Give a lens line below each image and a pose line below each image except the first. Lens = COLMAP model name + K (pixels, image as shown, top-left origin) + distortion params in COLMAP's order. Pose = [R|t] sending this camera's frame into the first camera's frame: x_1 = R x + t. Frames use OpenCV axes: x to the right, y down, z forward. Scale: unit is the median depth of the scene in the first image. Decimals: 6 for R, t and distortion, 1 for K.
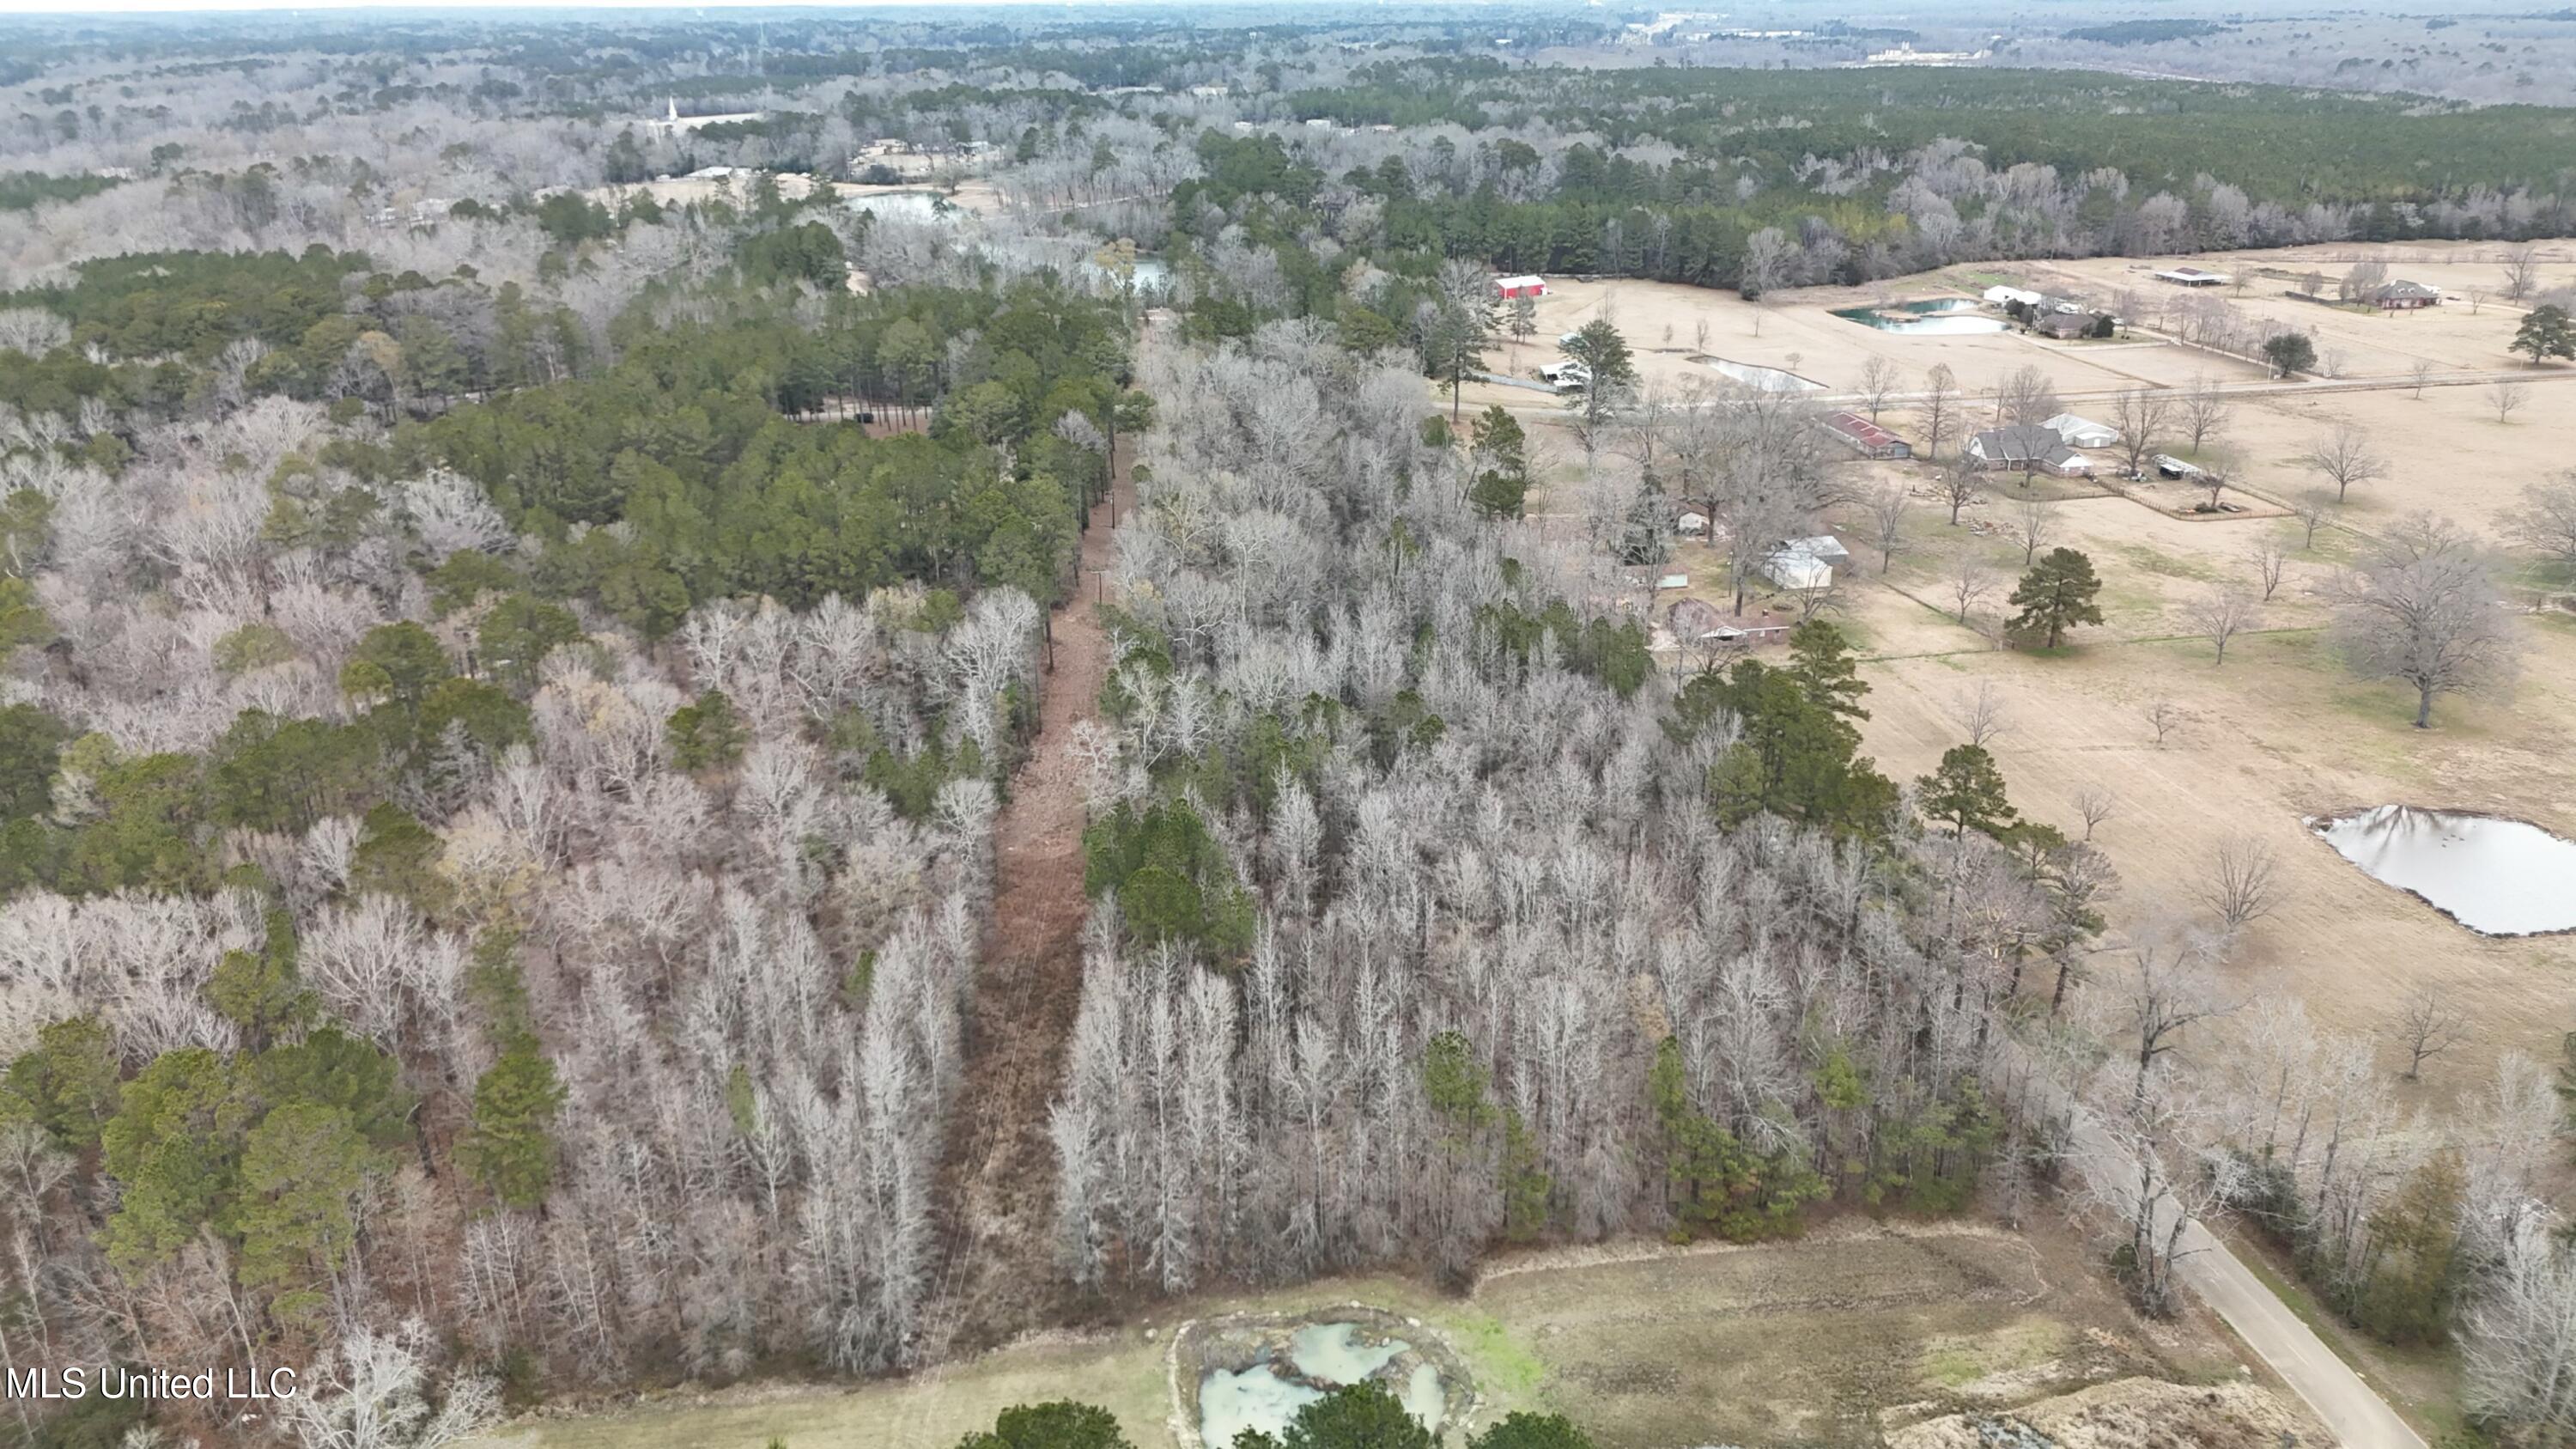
lens RADIAL K [[1869.9, 0, 1281.2], [0, 1869.9, 721.7], [0, 0, 1]] dist [0.088261, -0.087235]
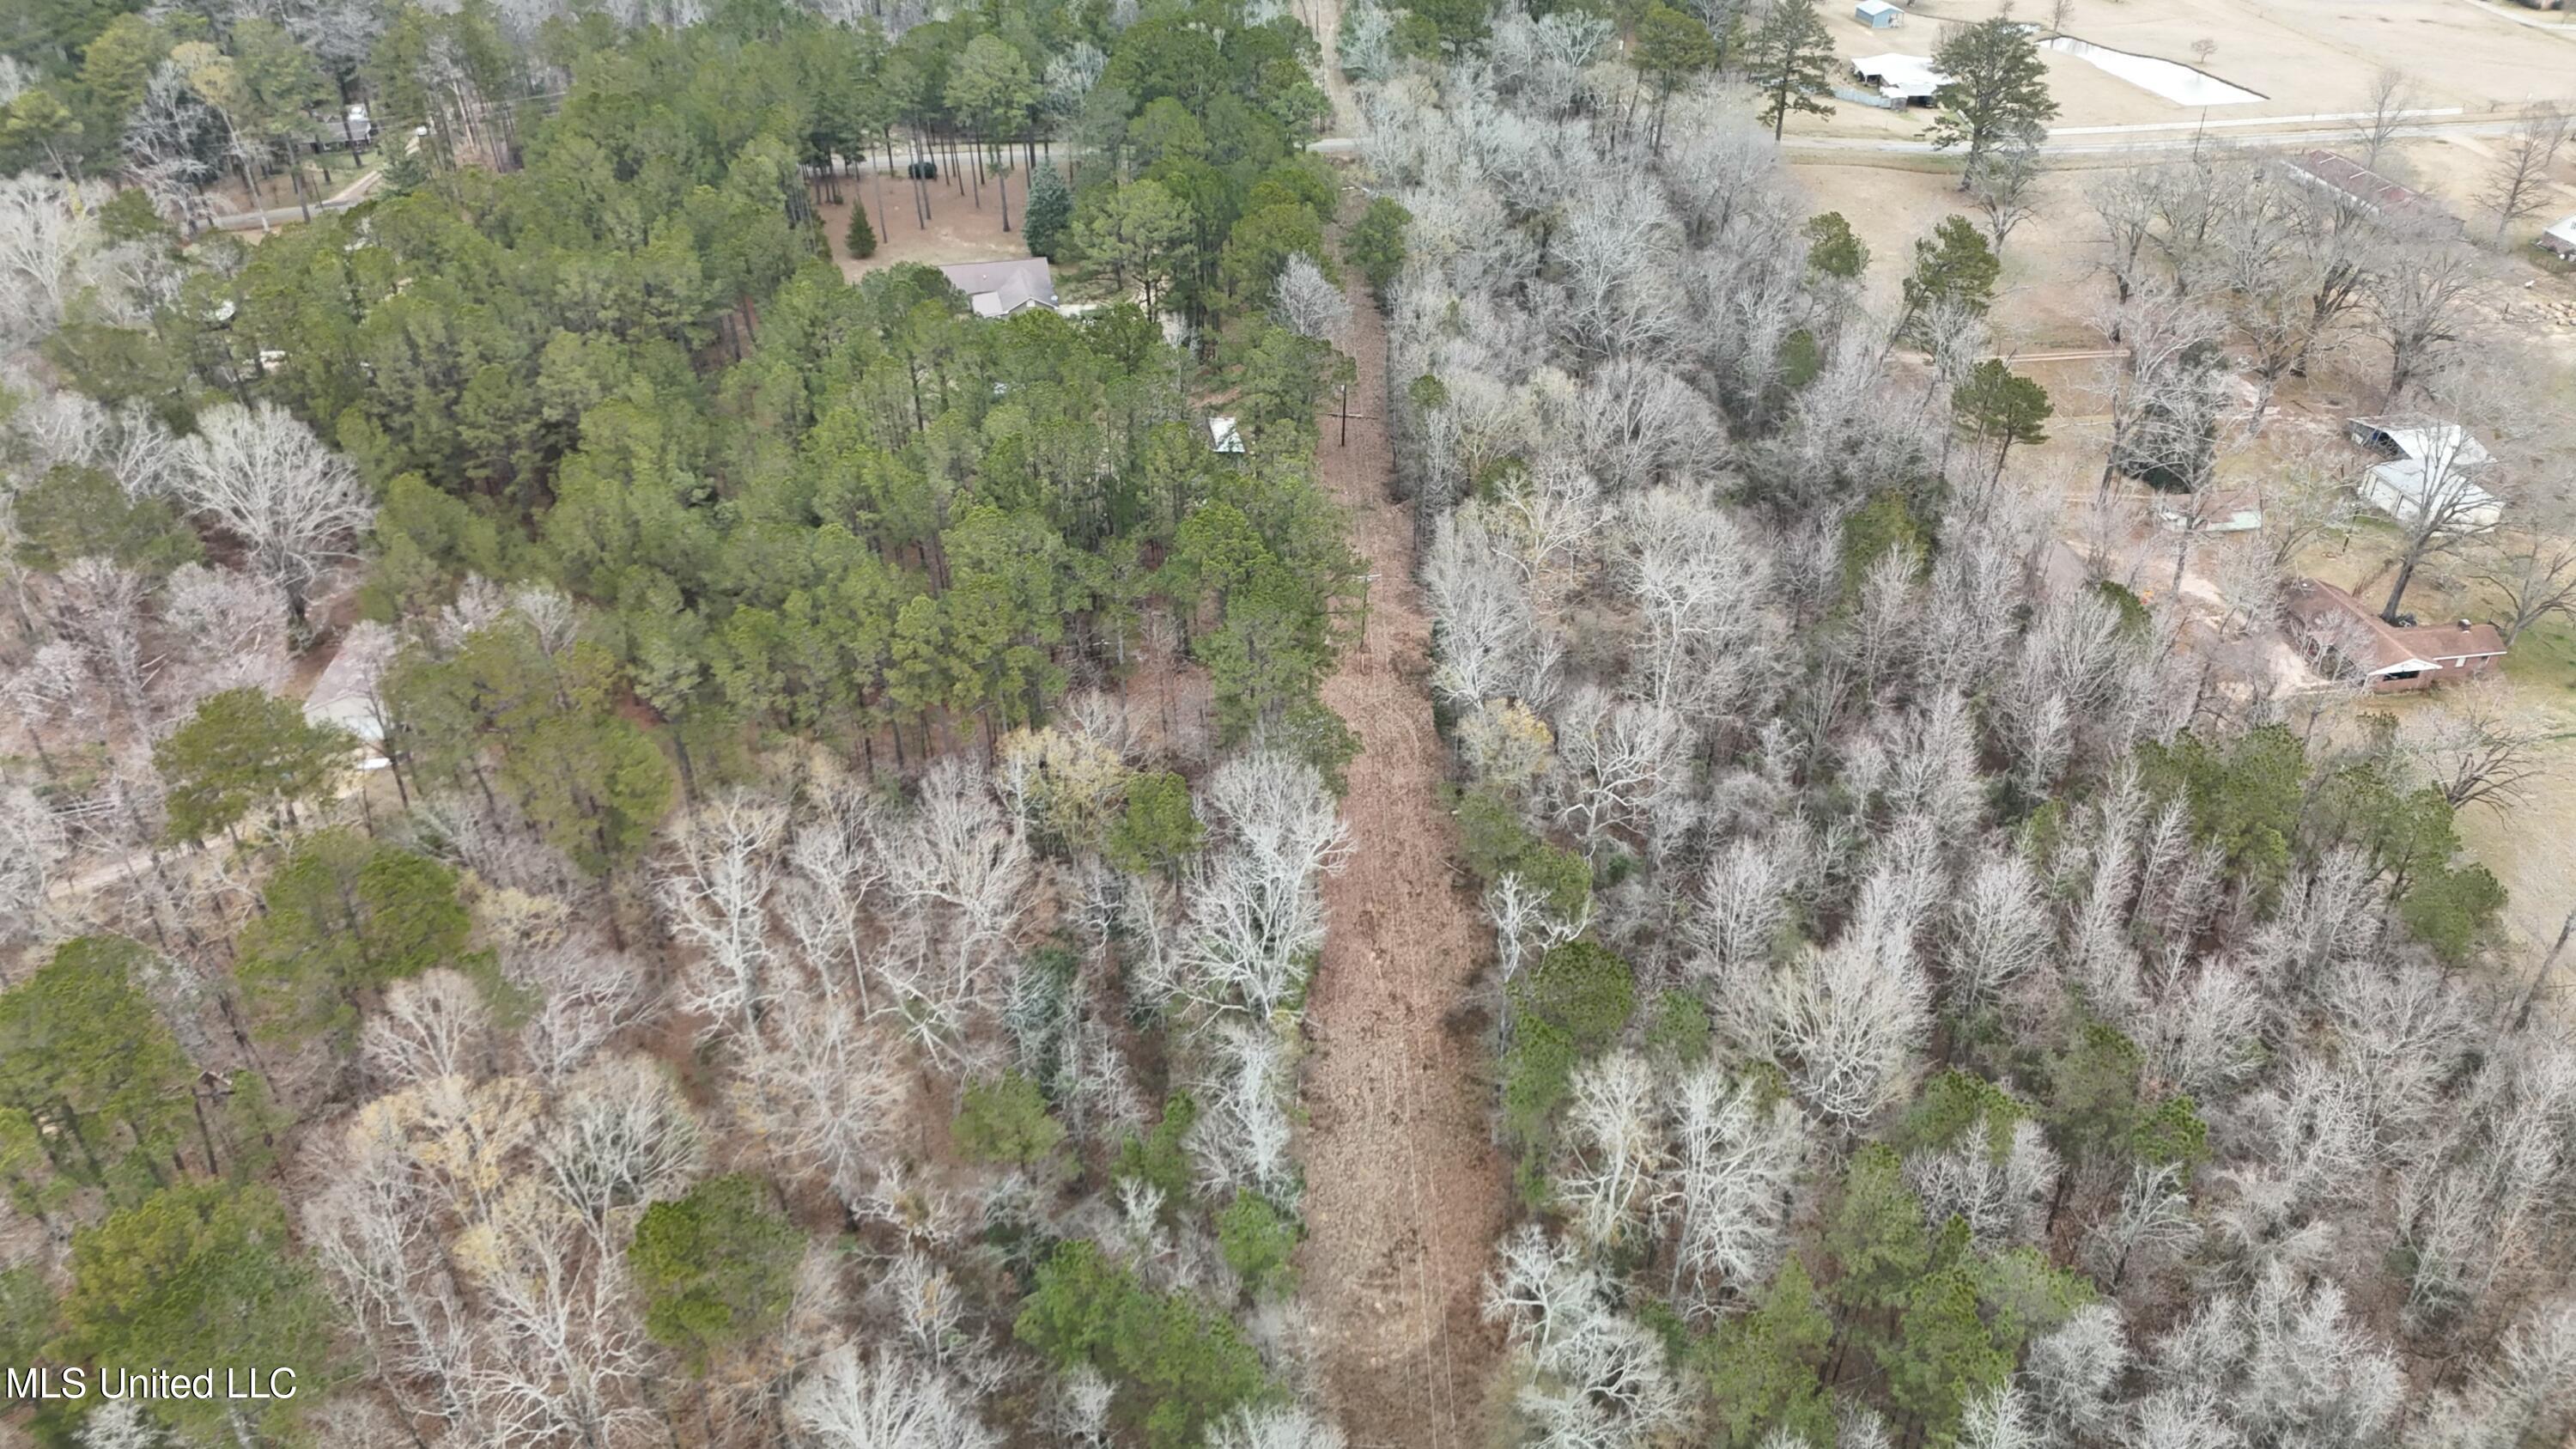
lens RADIAL K [[1874.7, 0, 1288.0], [0, 1874.7, 724.5], [0, 0, 1]] dist [0.061918, -0.043982]
pose [[0.999924, 0.009595, -0.007803, -0.058555], [-0.007750, 0.977824, 0.209283, -0.078272], [0.009638, -0.209207, 0.977824, 0.205739]]
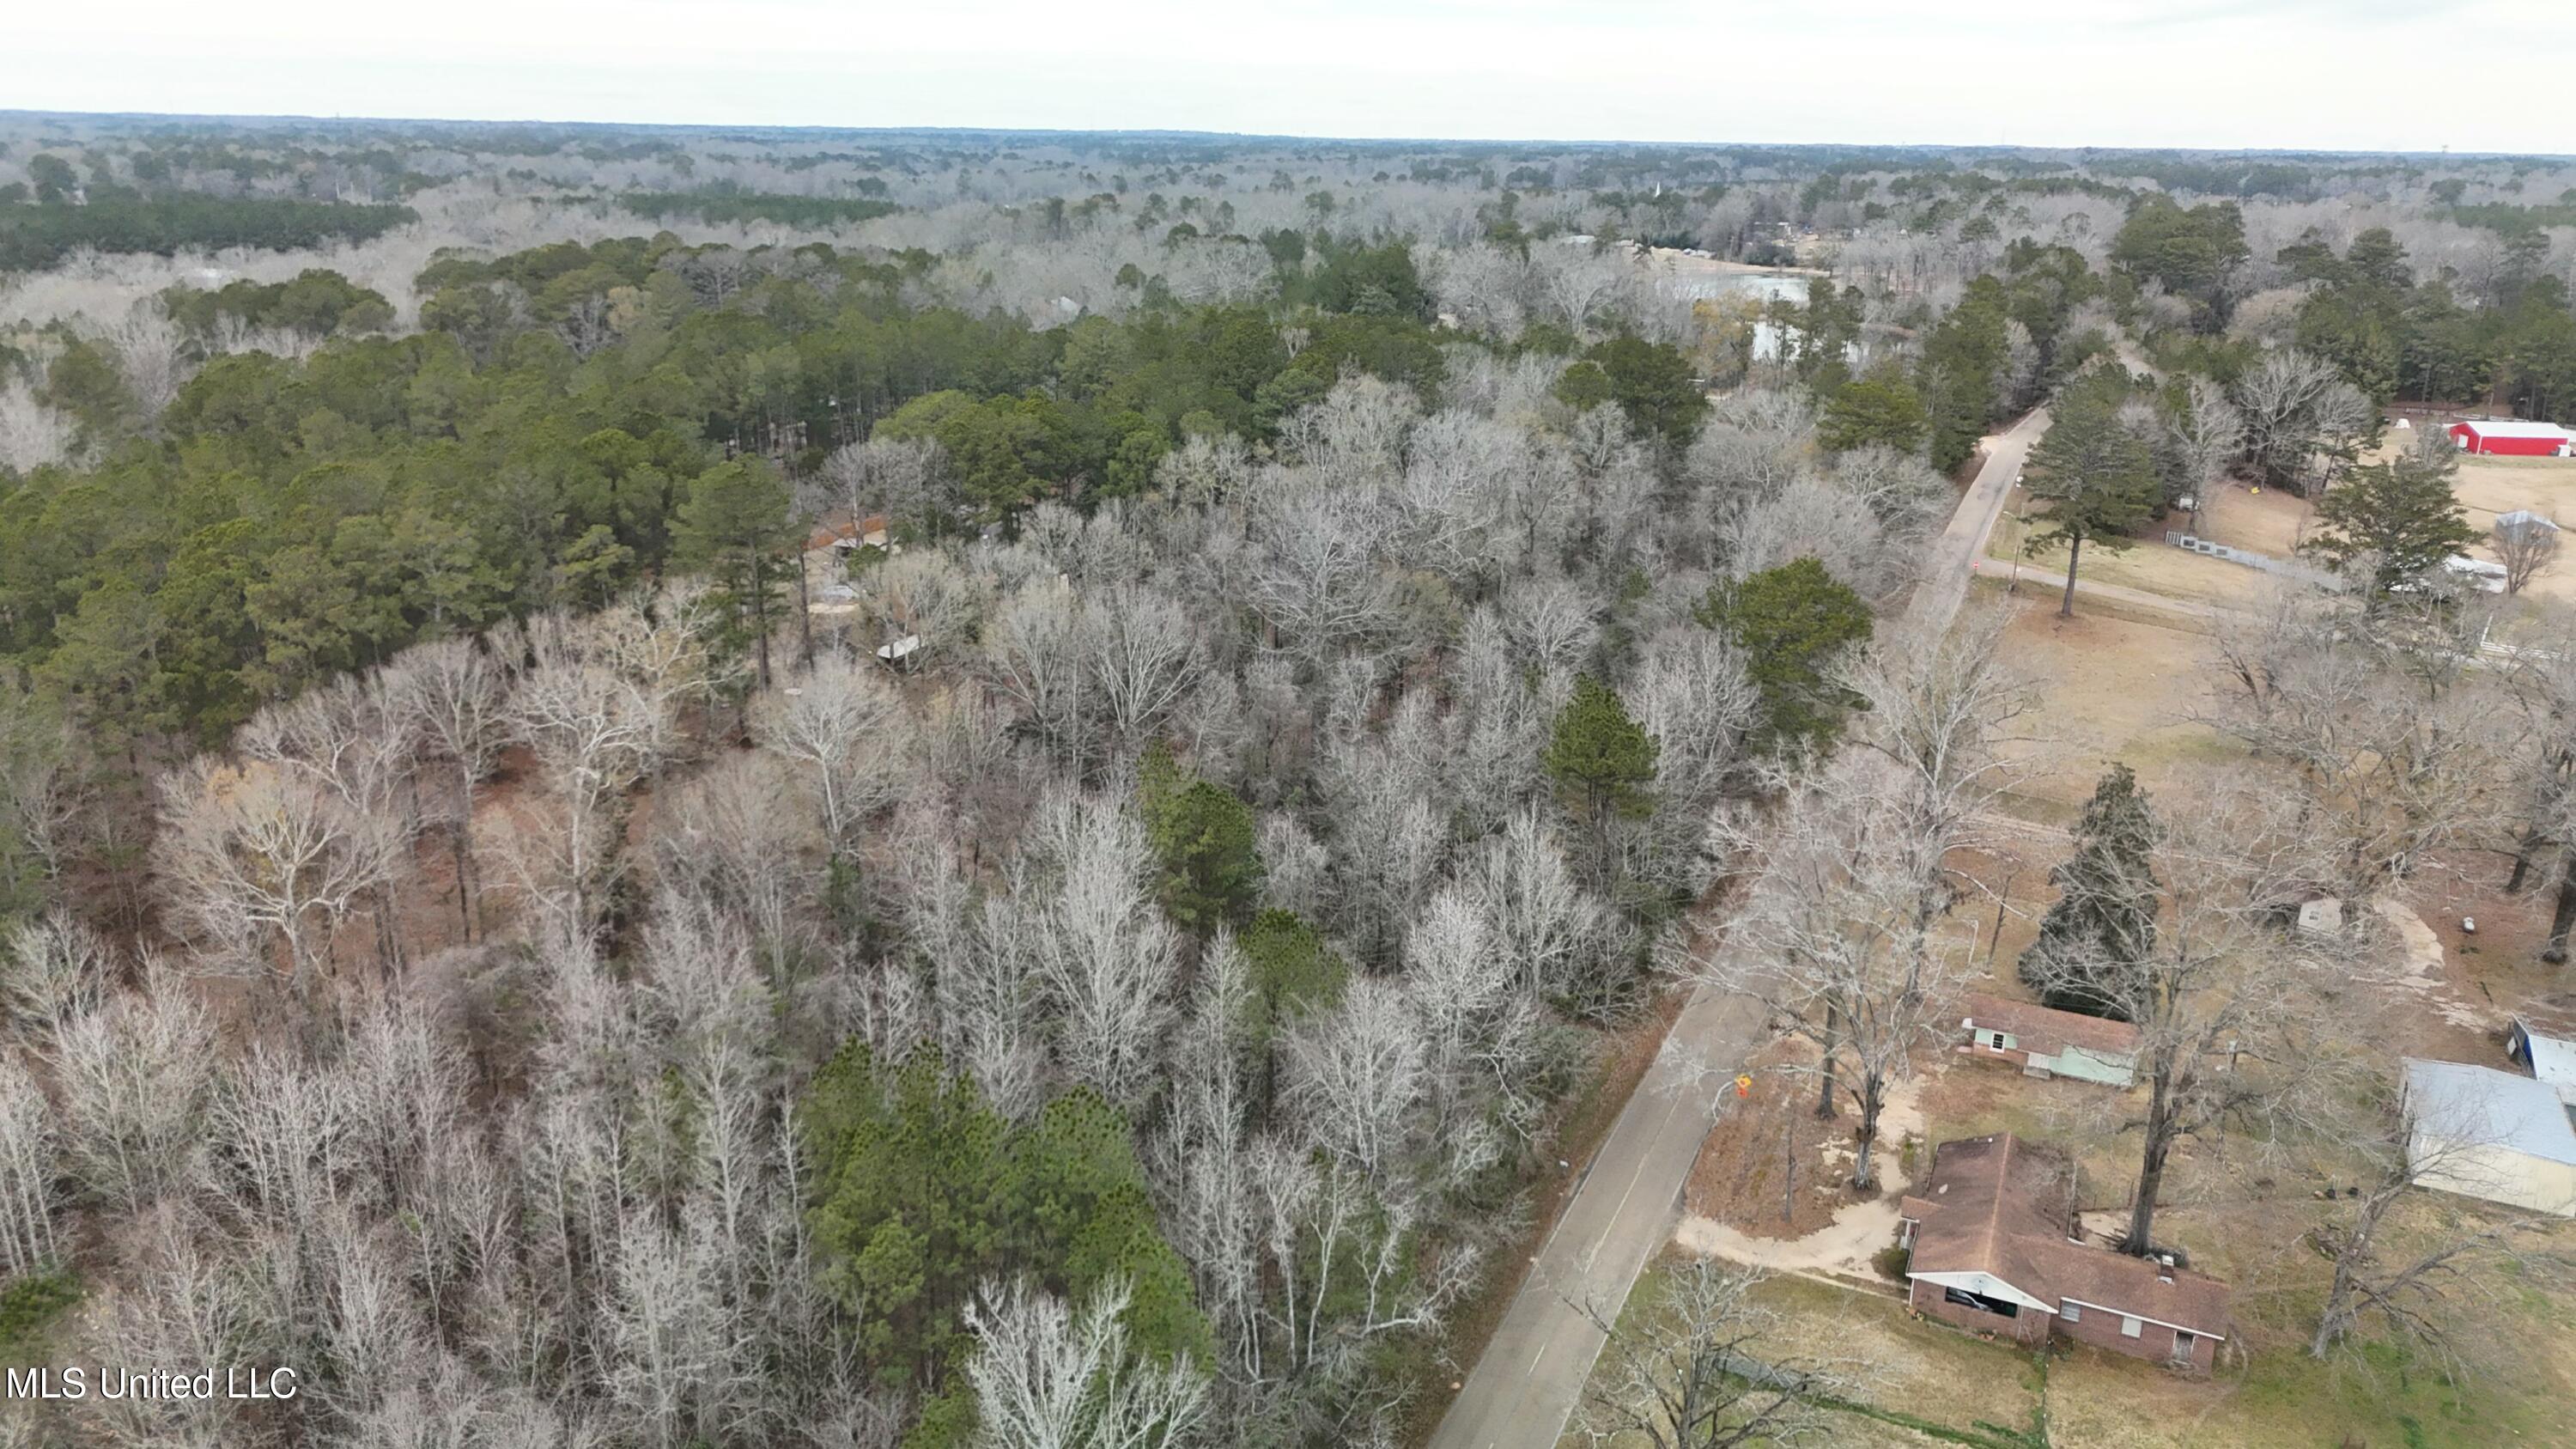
lens RADIAL K [[1874.7, 0, 1288.0], [0, 1874.7, 724.5], [0, 0, 1]] dist [0.061918, -0.043982]
pose [[0.827582, 0.195156, -0.526329, 0.149211], [-0.230033, 0.973182, -0.000854, -0.059176], [0.512047, 0.121780, 0.850281, 0.327744]]
